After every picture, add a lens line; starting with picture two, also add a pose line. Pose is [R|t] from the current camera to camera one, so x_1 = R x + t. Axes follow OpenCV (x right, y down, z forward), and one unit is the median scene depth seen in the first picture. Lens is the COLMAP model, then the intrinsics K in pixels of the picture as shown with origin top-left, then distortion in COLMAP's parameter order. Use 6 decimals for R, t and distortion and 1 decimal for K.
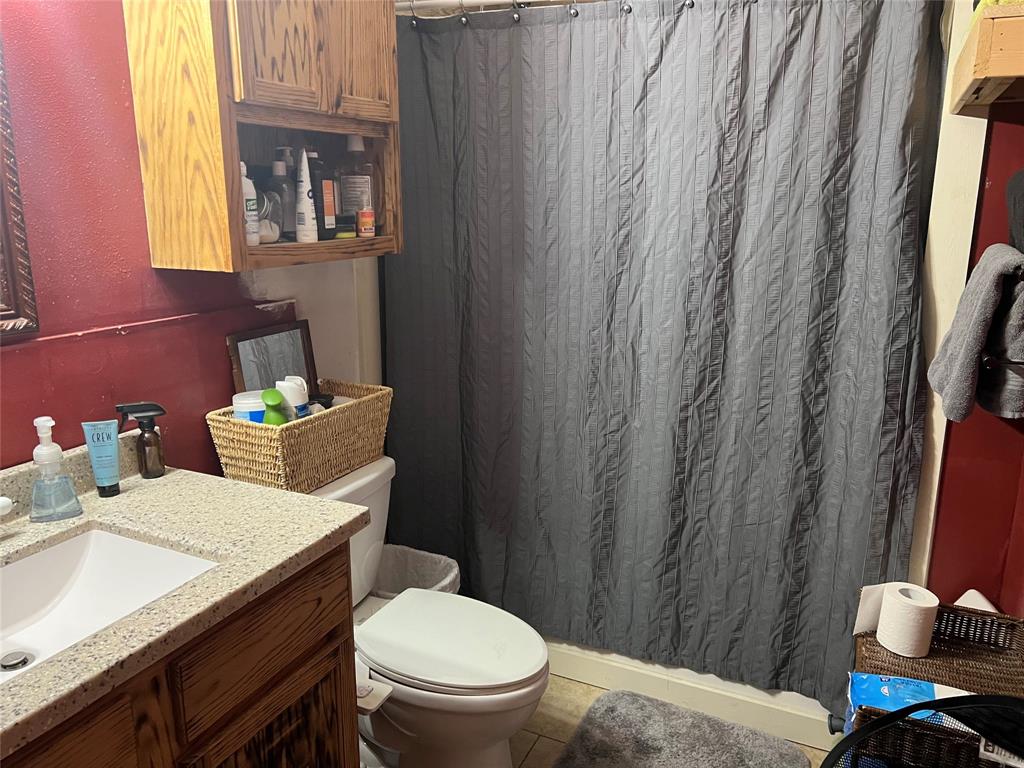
lens RADIAL K [[784.6, 0, 512.0], [0, 784.6, 384.0], [0, 0, 1]] dist [0.083602, -0.053816]
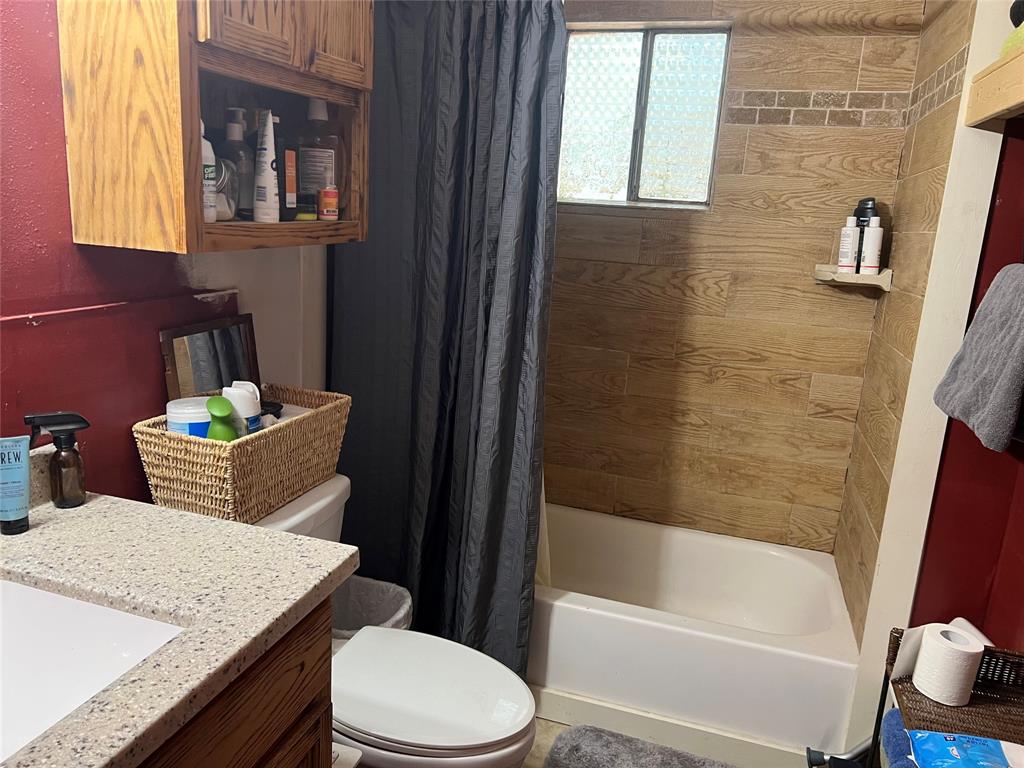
lens RADIAL K [[781.4, 0, 512.0], [0, 781.4, 384.0], [0, 0, 1]] dist [0.063566, -0.041996]
pose [[0.988423, 0.024504, 0.149734, -0.127085], [-0.024650, 0.999696, -0.000880, -0.014204], [-0.149710, -0.002821, 0.988726, 0.140138]]
